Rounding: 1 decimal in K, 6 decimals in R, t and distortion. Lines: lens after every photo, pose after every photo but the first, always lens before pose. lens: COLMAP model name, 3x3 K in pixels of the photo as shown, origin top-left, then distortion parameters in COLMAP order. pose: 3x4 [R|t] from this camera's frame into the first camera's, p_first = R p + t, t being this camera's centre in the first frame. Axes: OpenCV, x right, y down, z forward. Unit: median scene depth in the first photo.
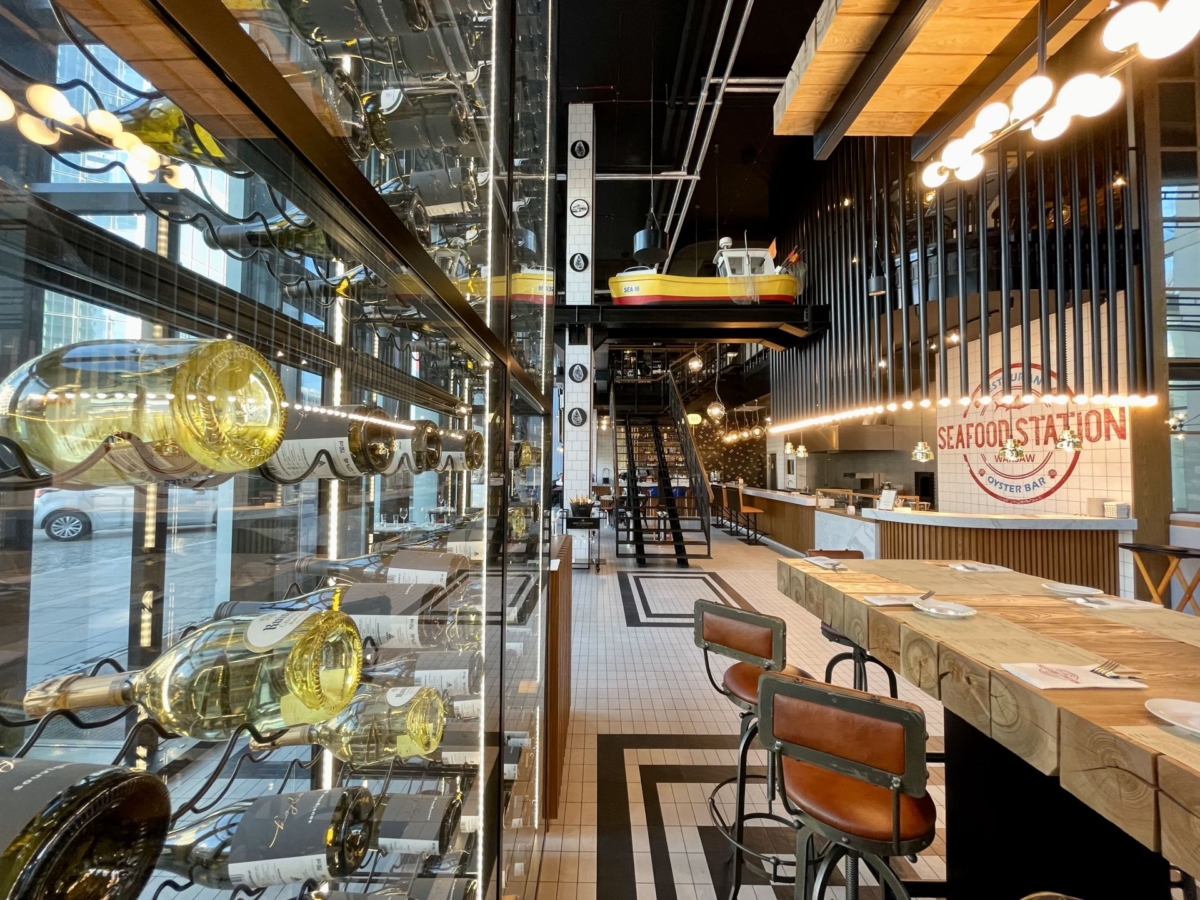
lens RADIAL K [[486.5, 0, 596.1], [0, 486.5, 447.9], [0, 0, 1]] dist [-0.002463, 0.000345]
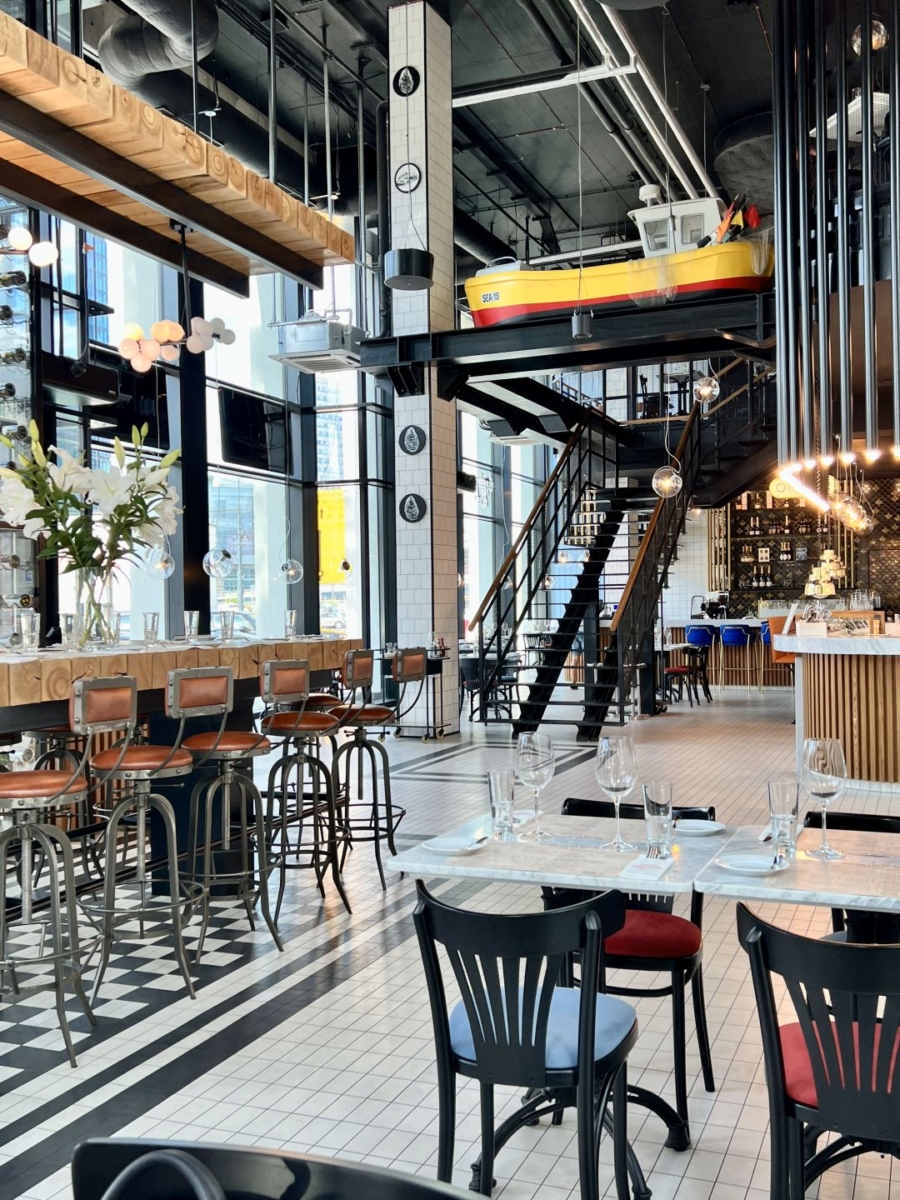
lens RADIAL K [[1150.0, 0, 450.0], [0, 1150.0, 600.0], [0, 0, 1]] dist [0.059037, -0.001306]
pose [[0.922783, -0.027488, -0.384339, 0.567509], [0.039299, 0.998965, 0.022907, 0.024494], [0.383311, -0.036243, 0.922908, -0.386300]]
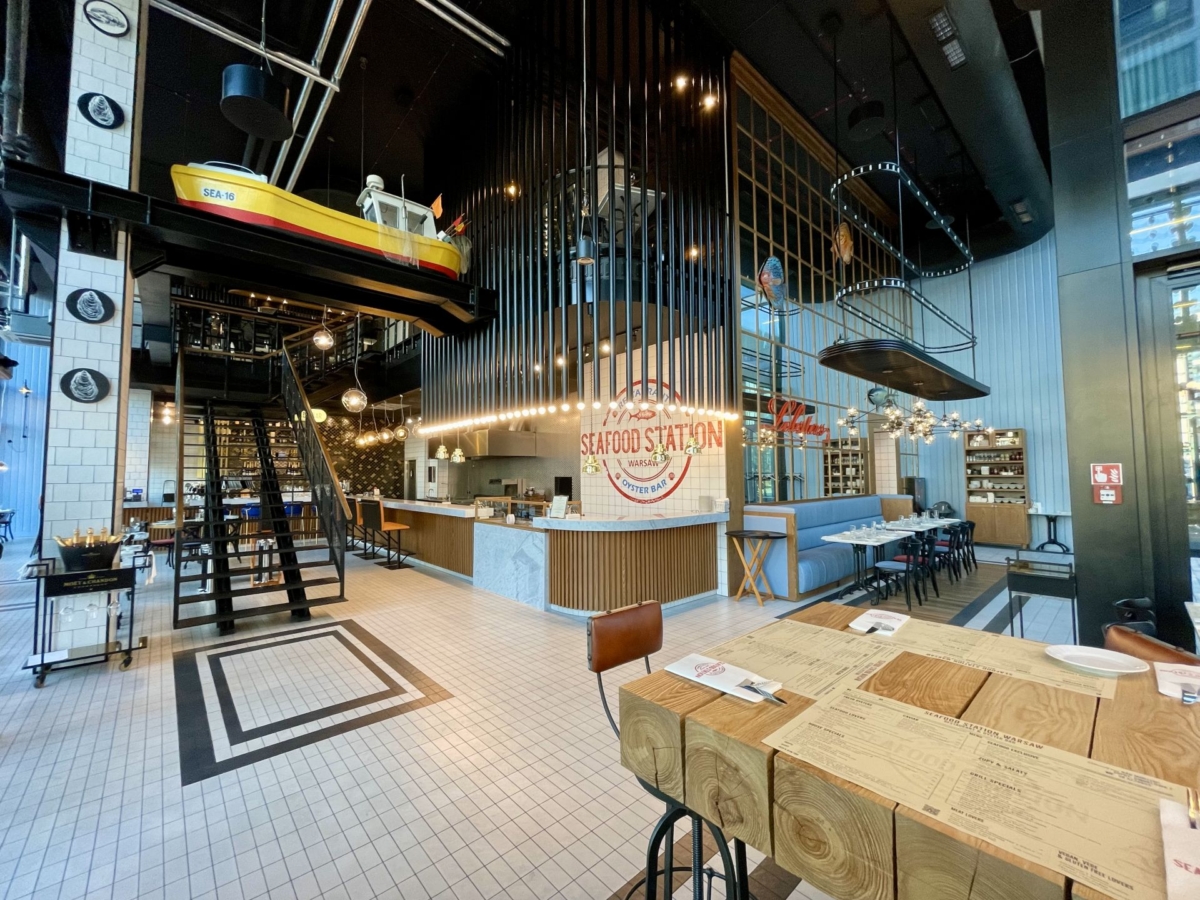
lens RADIAL K [[486.5, 0, 596.1], [0, 486.5, 447.9], [0, 0, 1]] dist [-0.002463, 0.000345]
pose [[0.743892, 0.023652, 0.667881, 0.023739], [-0.012185, 0.999687, -0.021830, 0.010546], [-0.668189, 0.008102, 0.743947, 0.203662]]
